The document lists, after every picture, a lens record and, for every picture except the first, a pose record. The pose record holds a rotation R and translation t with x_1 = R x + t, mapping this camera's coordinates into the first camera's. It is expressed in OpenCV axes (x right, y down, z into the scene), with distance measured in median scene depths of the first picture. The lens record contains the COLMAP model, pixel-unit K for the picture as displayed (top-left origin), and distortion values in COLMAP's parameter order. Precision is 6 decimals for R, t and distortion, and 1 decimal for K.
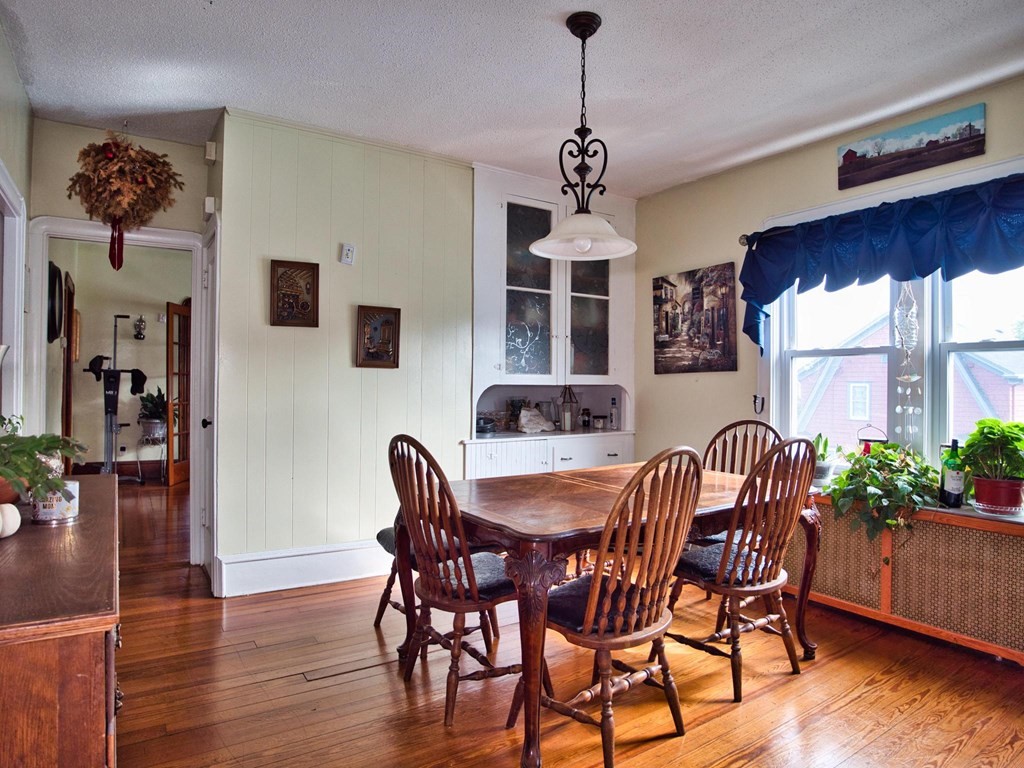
lens RADIAL K [[632.8, 0, 512.0], [0, 632.8, 384.0], [0, 0, 1]] dist [-0.086871, 0.036993]
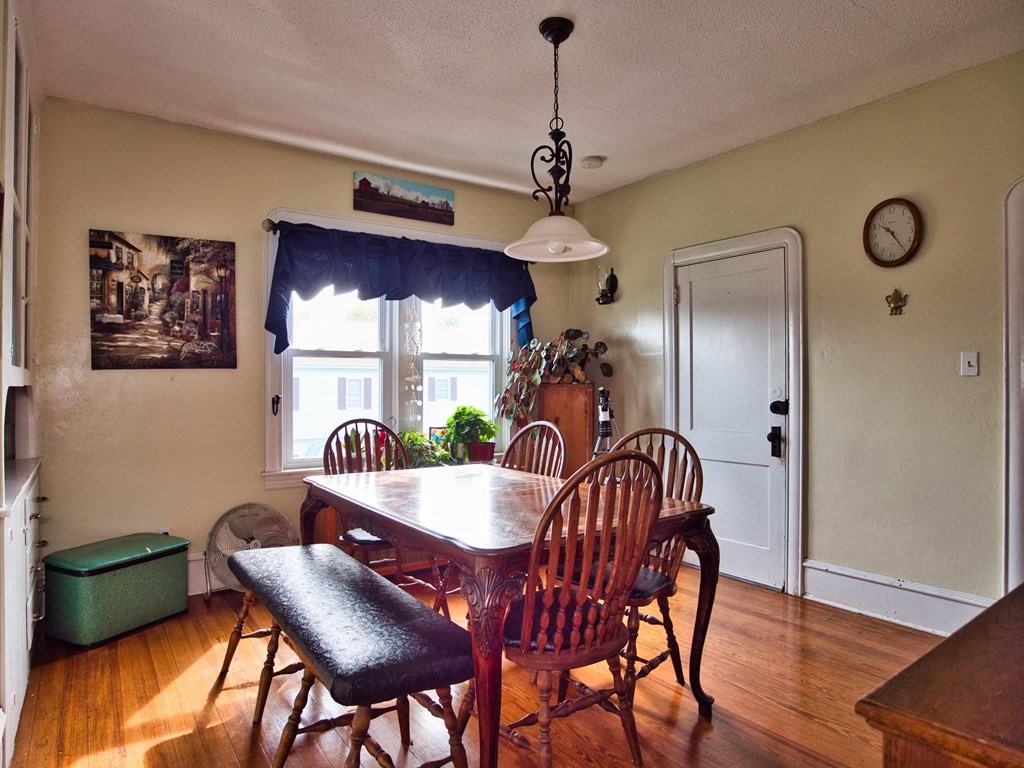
lens RADIAL K [[632.8, 0, 512.0], [0, 632.8, 384.0], [0, 0, 1]] dist [-0.086871, 0.036993]
pose [[-0.055538, -0.003383, 0.998451, -0.509436], [0.003907, 0.999986, 0.003606, -0.000506], [-0.998449, 0.004101, -0.055524, 0.638703]]
